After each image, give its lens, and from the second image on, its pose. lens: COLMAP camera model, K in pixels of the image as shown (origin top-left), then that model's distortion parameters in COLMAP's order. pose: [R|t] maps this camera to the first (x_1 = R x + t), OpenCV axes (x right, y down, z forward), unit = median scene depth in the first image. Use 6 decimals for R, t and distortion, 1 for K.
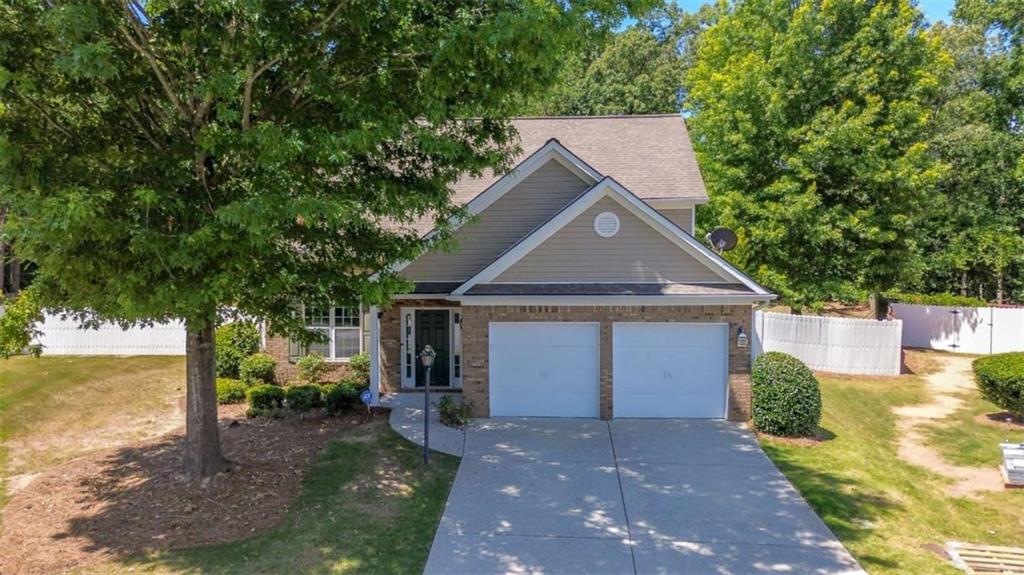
lens RADIAL K [[702.7, 0, 502.5], [0, 702.7, 285.9], [0, 0, 1]] dist [0.028434, -0.015140]
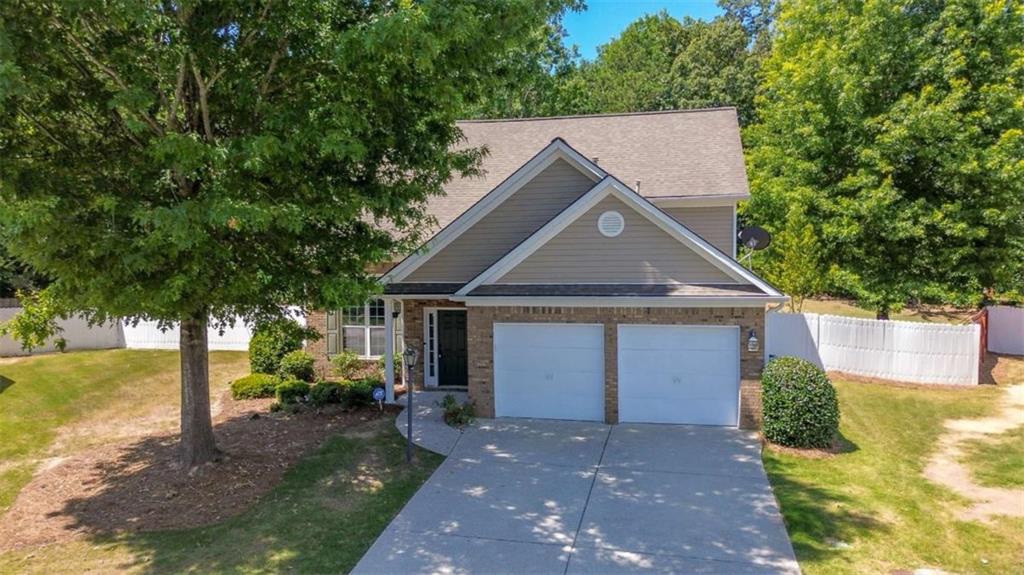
lens RADIAL K [[702.7, 0, 513.4], [0, 702.7, 284.5], [0, 0, 1]] dist [0.028434, -0.015140]
pose [[0.988898, 0.001685, -0.148584, 0.159974], [-0.001899, 0.999997, -0.001300, -0.001751], [0.148582, 0.001568, 0.988899, 0.013235]]
